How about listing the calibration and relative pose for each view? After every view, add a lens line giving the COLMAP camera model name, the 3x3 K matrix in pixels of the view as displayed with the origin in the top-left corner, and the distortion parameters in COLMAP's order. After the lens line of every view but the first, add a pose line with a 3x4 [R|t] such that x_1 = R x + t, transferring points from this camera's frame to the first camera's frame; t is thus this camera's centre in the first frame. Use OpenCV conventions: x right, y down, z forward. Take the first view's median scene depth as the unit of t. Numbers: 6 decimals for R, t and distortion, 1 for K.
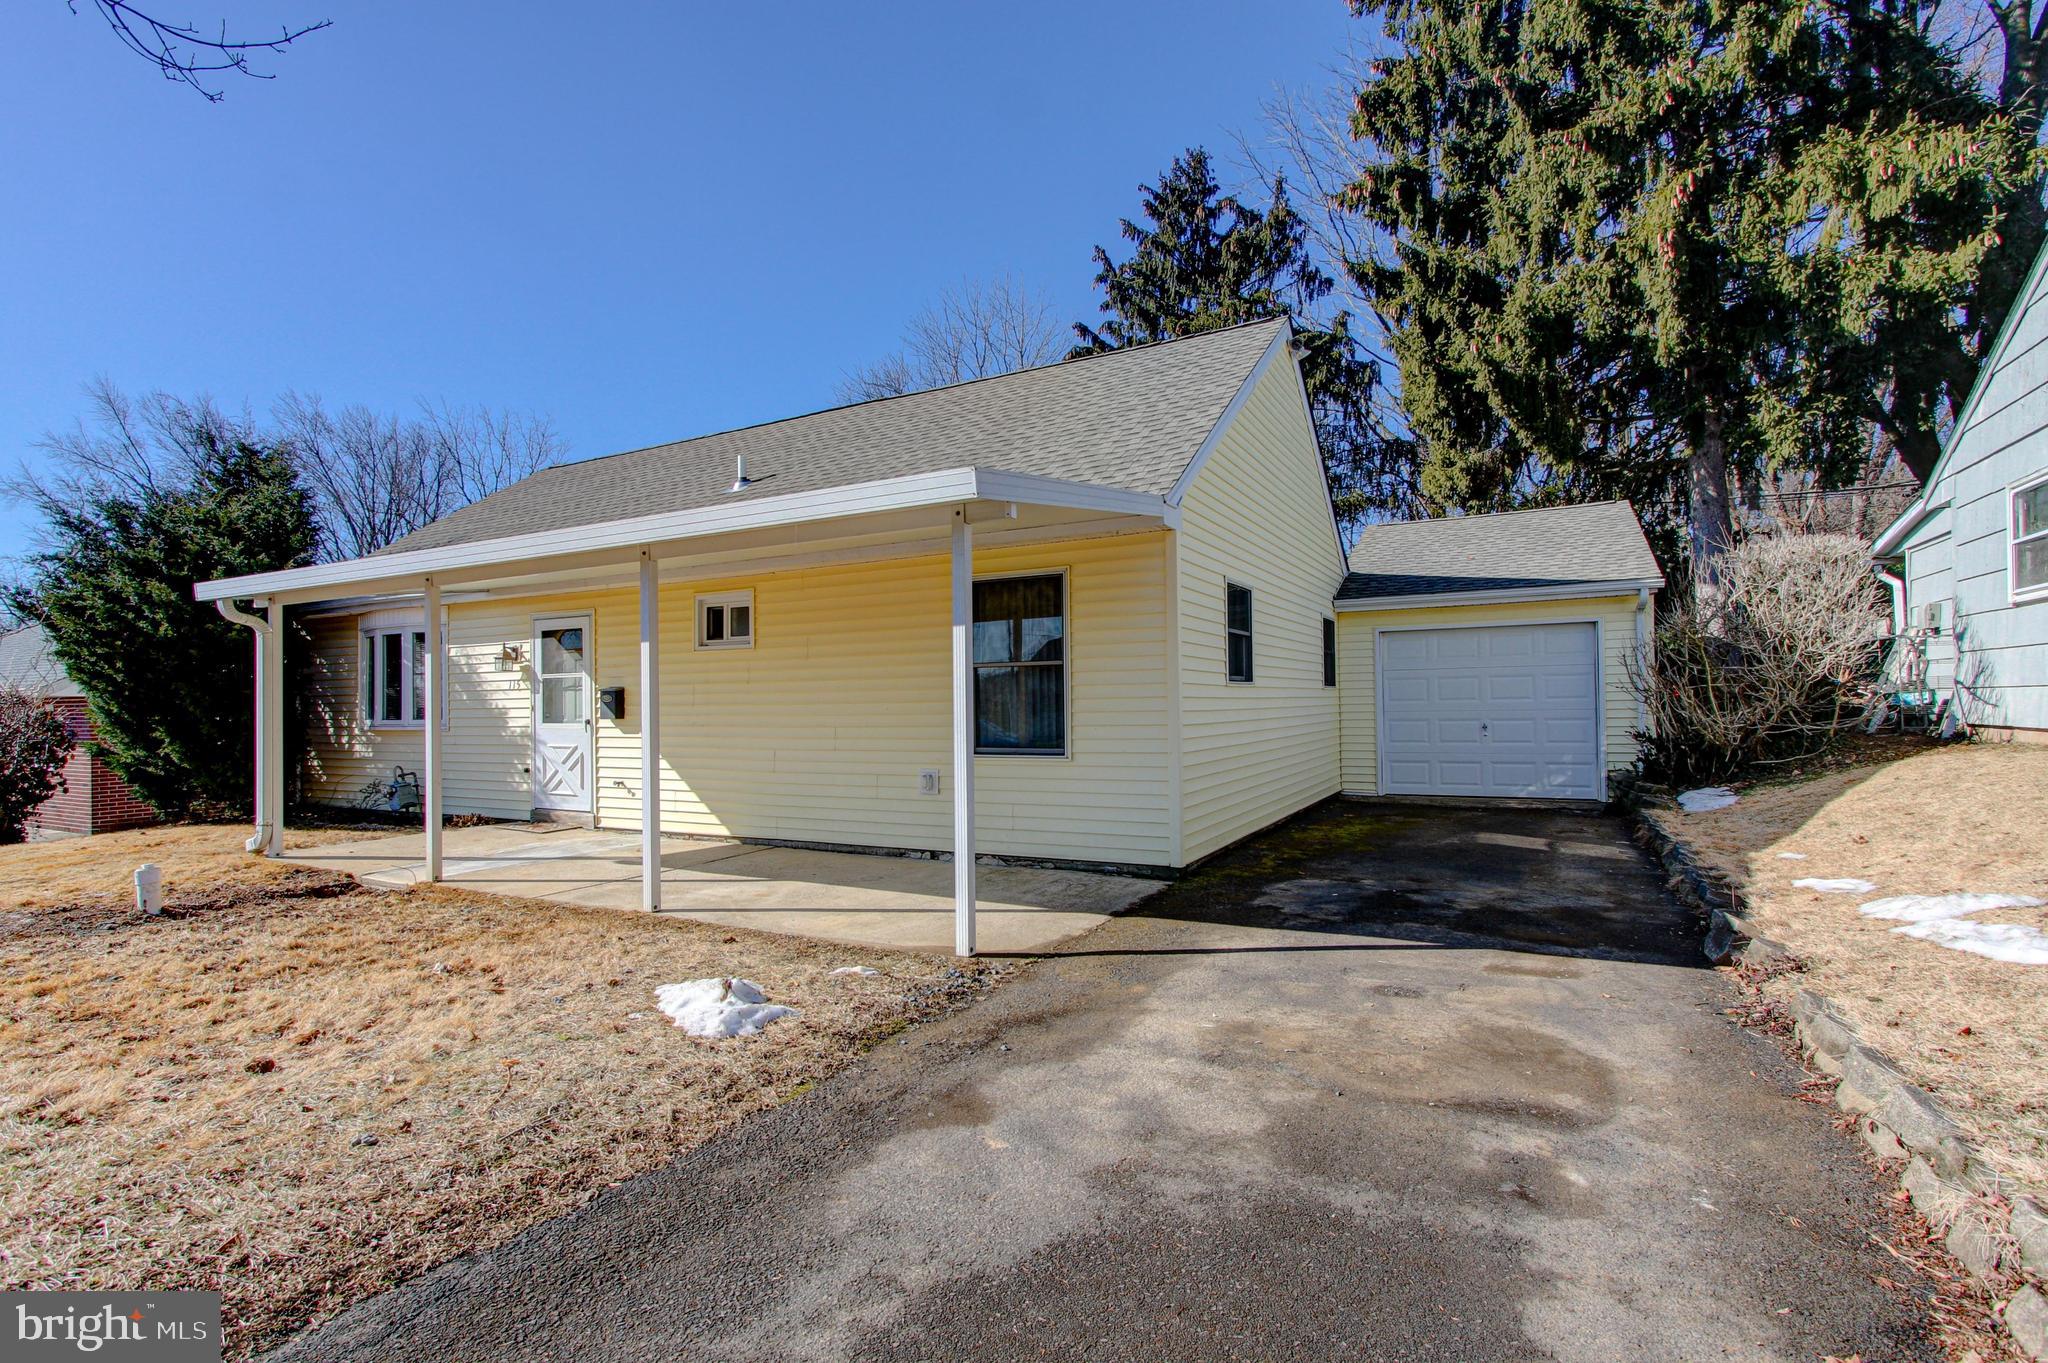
lens RADIAL K [[967.6, 0, 1027.2], [0, 967.6, 698.2], [0, 0, 1]] dist [-0.000606, -0.000169]
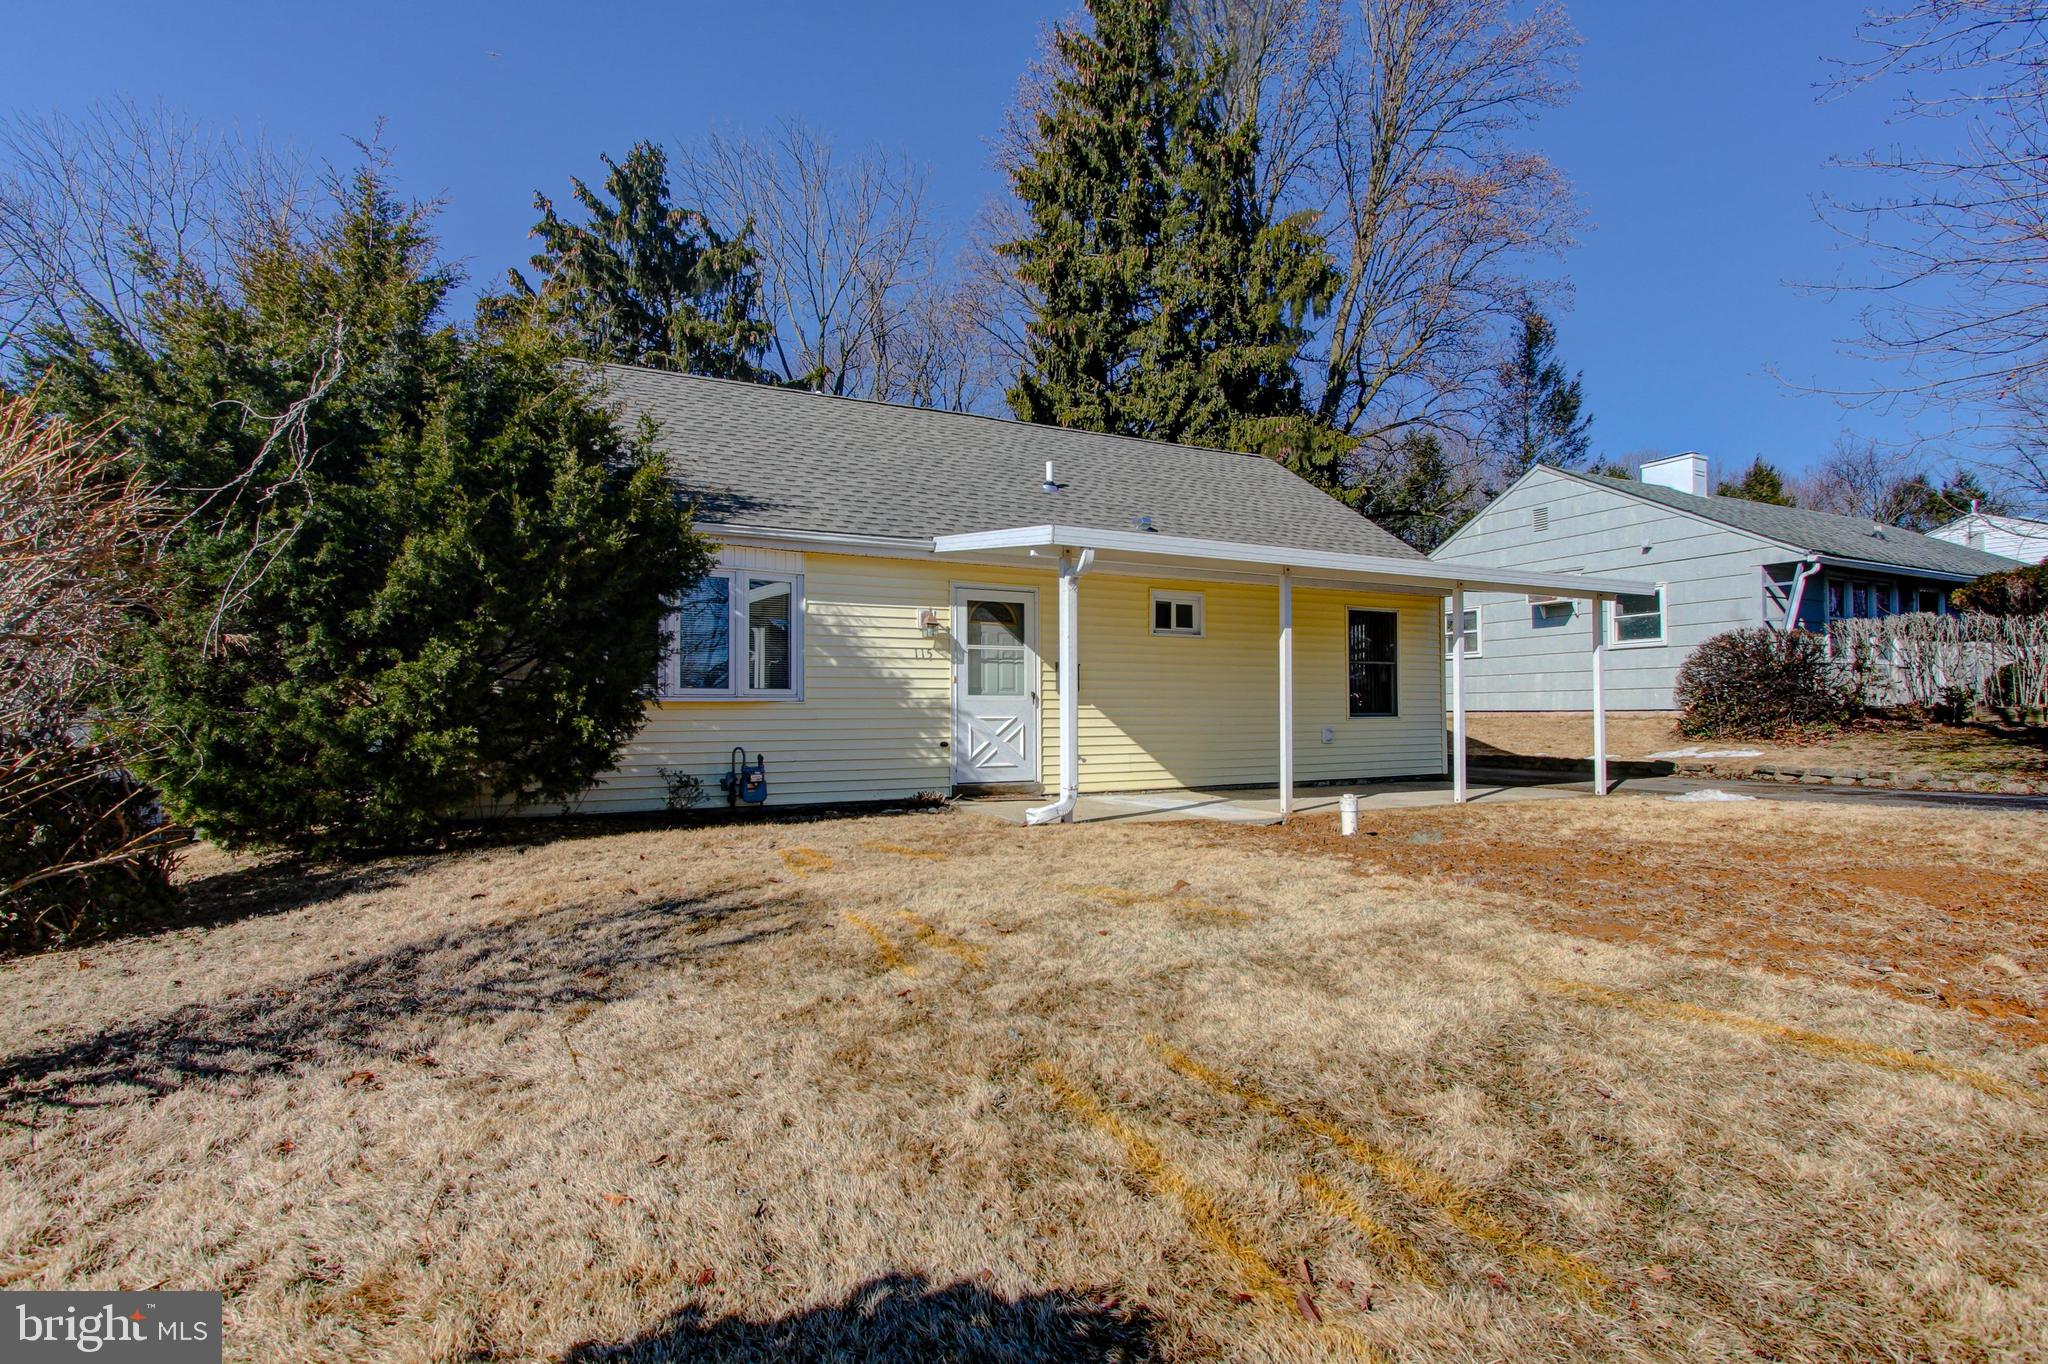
lens RADIAL K [[977.4, 0, 1017.3], [0, 977.4, 694.3], [0, 0, 1]] dist [0.000447, 0.000982]
pose [[0.570981, 0.028278, 0.820476, -1.013415], [-0.010195, 0.999574, -0.027356, 0.041045], [-0.820900, 0.007255, 0.571026, 0.313181]]
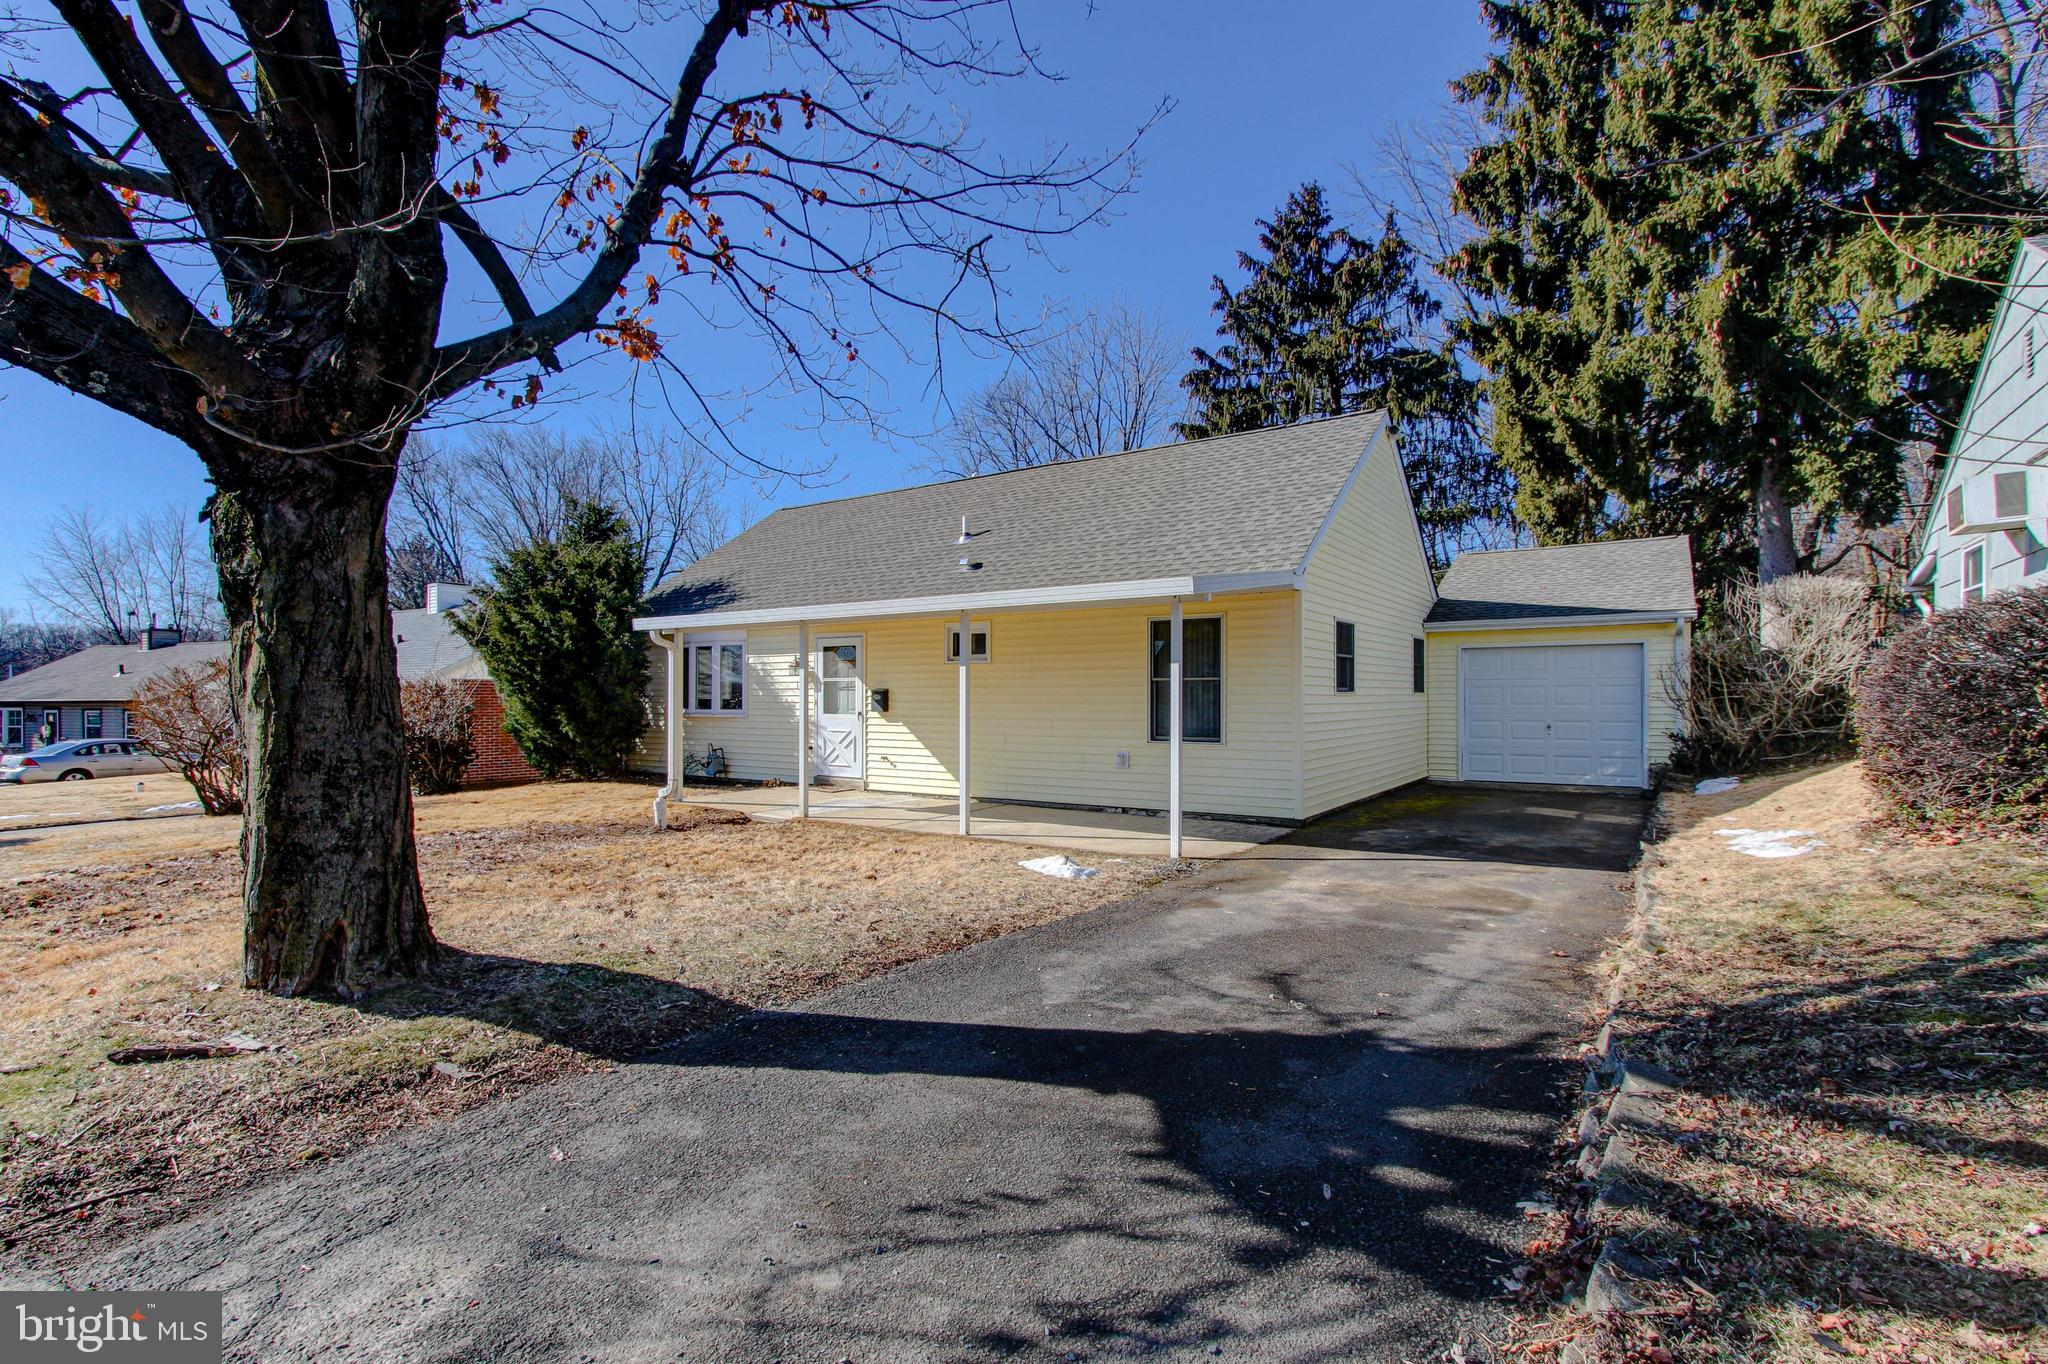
lens RADIAL K [[977.4, 0, 1017.3], [0, 977.4, 694.3], [0, 0, 1]] dist [0.000447, 0.000982]
pose [[0.994130, 0.012174, -0.107500, -0.061002], [-0.011536, 0.999912, 0.006556, -0.011091], [0.107571, -0.005277, 0.994183, -0.280882]]
